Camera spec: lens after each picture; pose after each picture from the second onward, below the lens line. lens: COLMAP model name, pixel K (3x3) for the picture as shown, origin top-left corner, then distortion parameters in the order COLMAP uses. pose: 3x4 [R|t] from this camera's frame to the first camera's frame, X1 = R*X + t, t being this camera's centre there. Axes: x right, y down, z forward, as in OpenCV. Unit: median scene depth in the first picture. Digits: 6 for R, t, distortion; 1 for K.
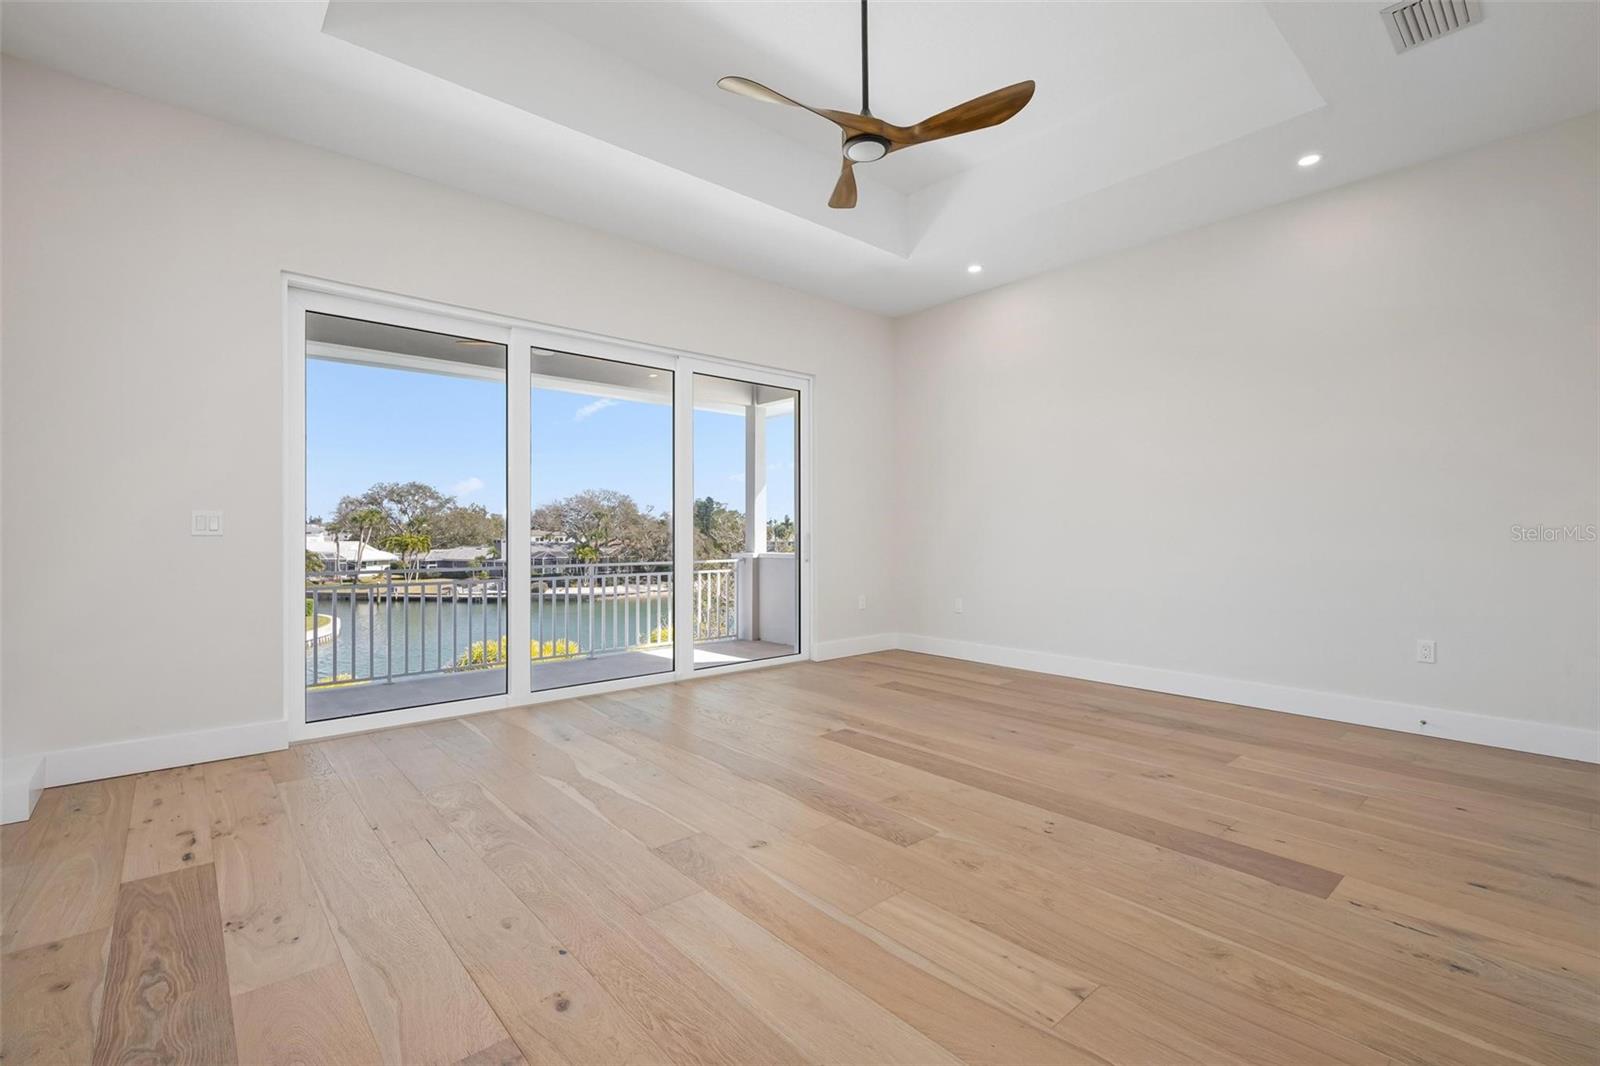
lens RADIAL K [[714.8, 0, 797.7], [0, 714.8, 531.3], [0, 0, 1]] dist [0.000080, -0.000208]
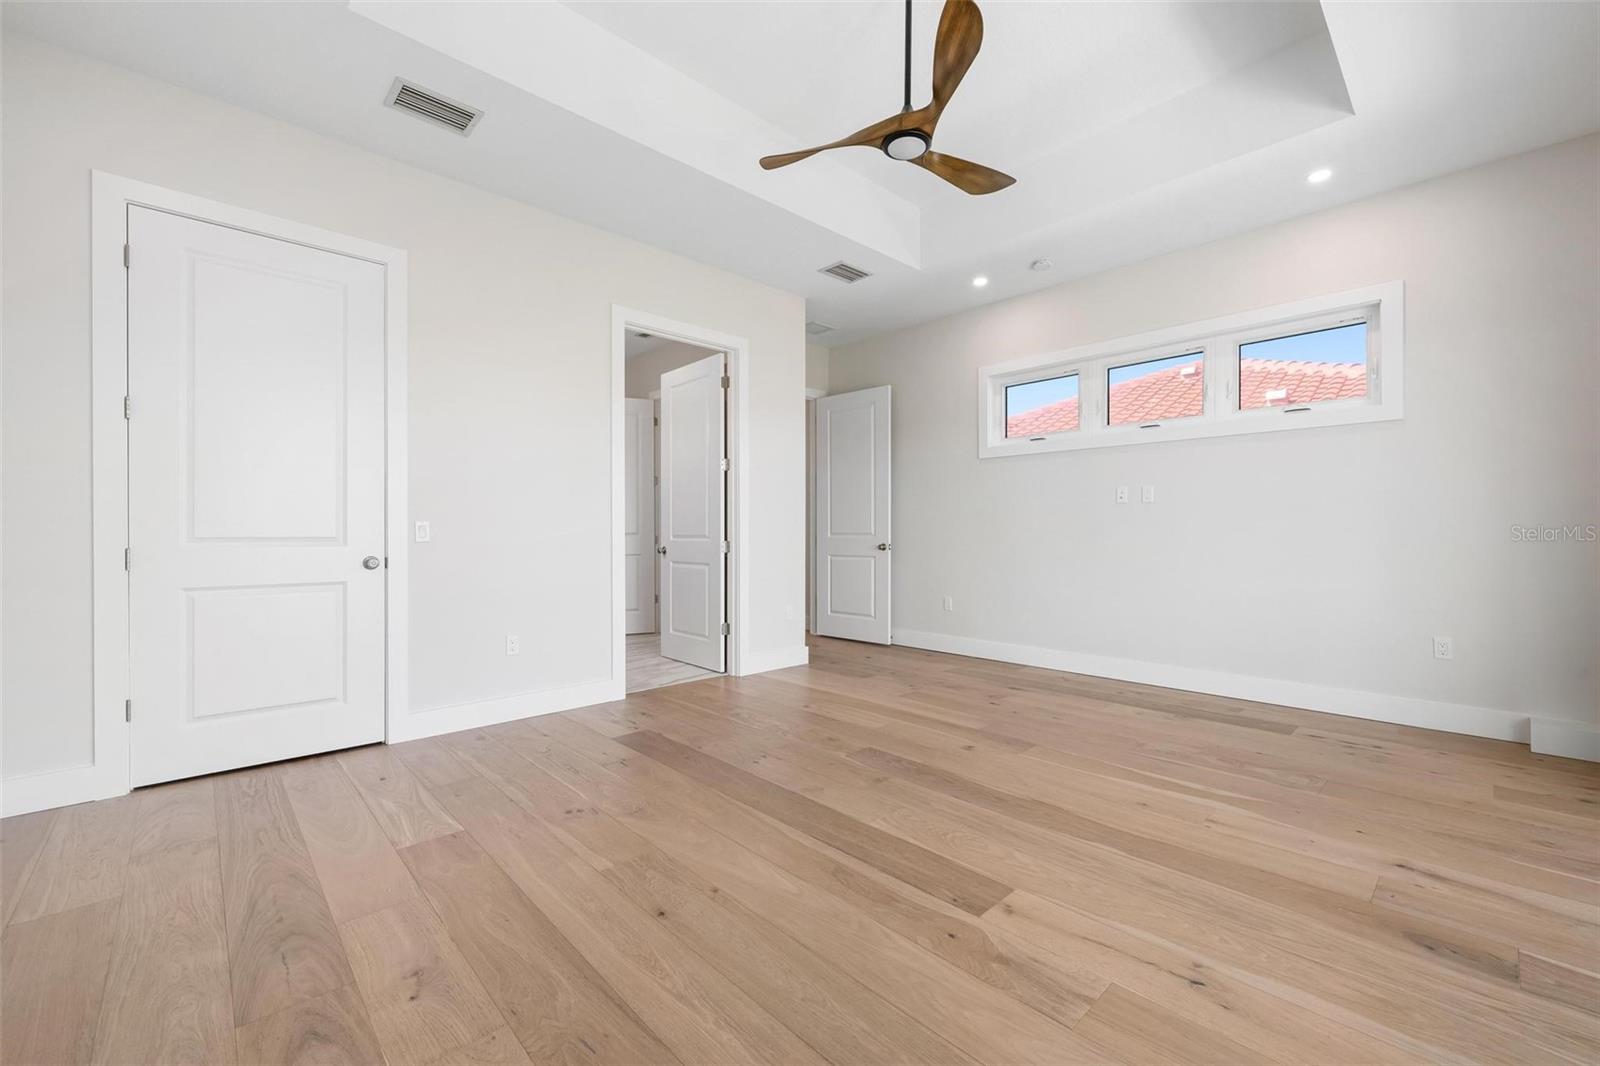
lens RADIAL K [[651.7, 0, 803.3], [0, 651.7, 526.2], [0, 0, 1]] dist [0.000496, 0.000090]
pose [[-0.999163, 0.001620, -0.040863, 0.269621], [0.001989, 0.999958, -0.009002, -0.002419], [0.040846, -0.009075, -0.999124, 1.857525]]
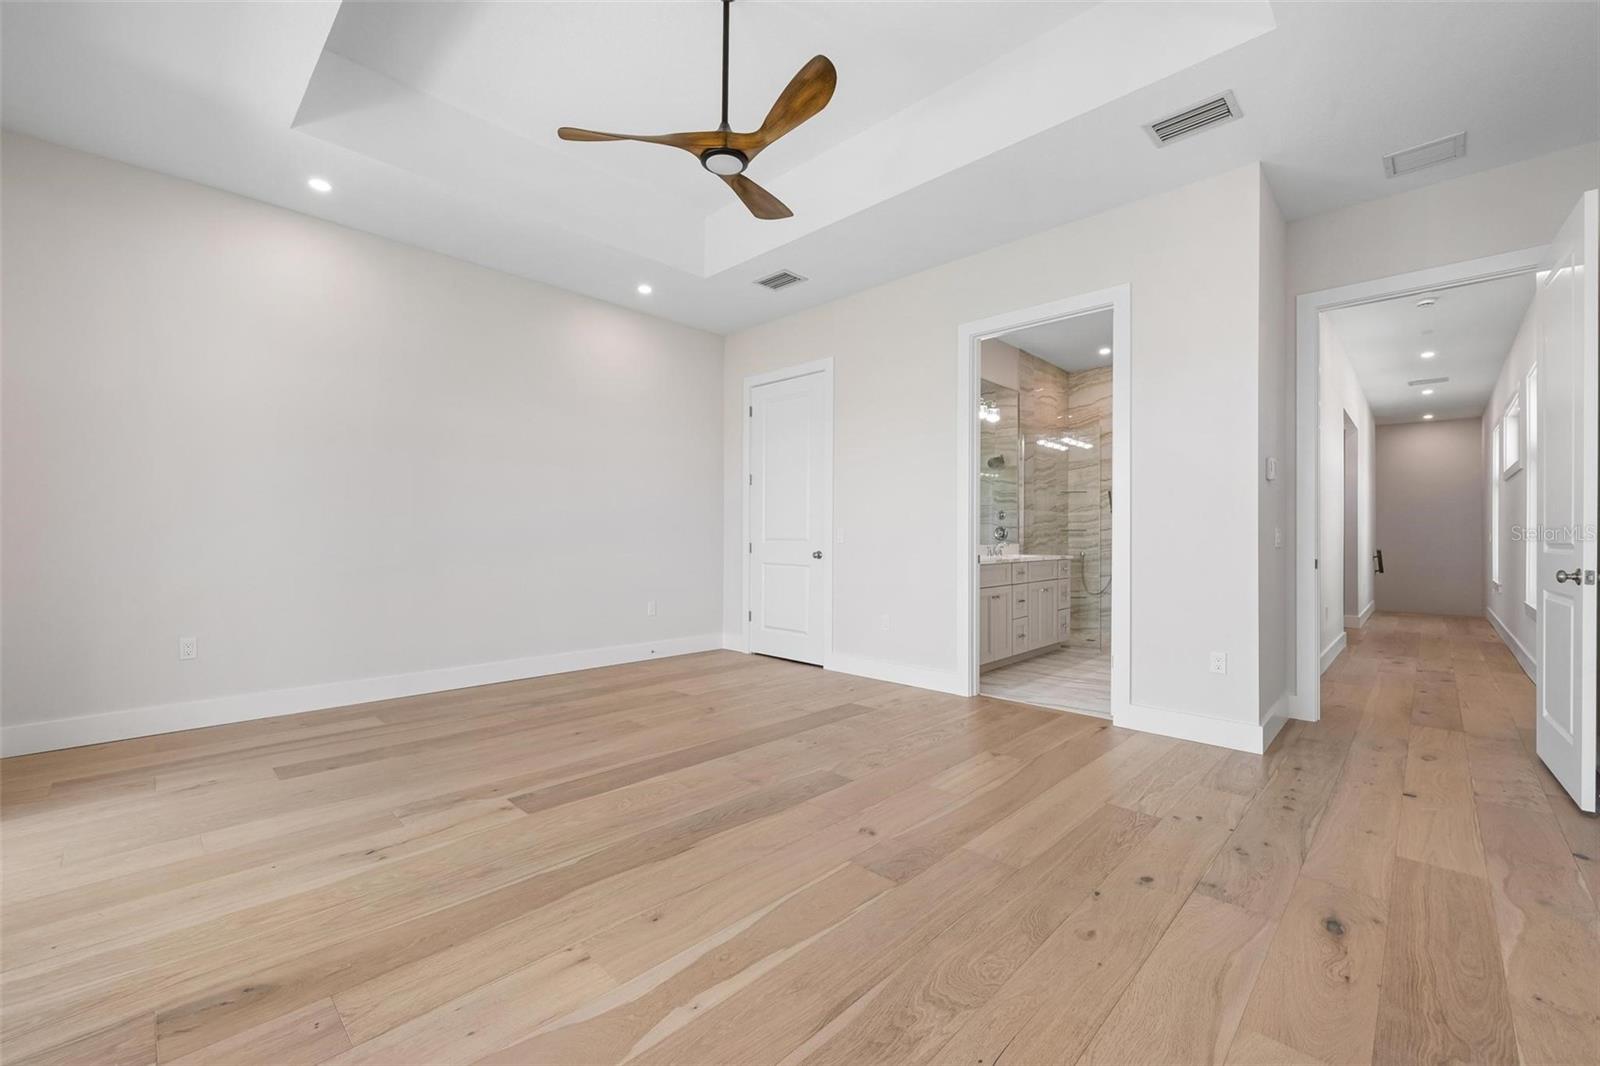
lens RADIAL K [[651.7, 0, 808.1], [0, 651.7, 533.7], [0, 0, 1]] dist [0.000496, 0.000090]
pose [[-0.089578, 0.003984, 0.995972, -0.820557], [-0.006534, 0.999968, -0.004588, -0.003906], [-0.995958, -0.006918, -0.089549, 0.944396]]
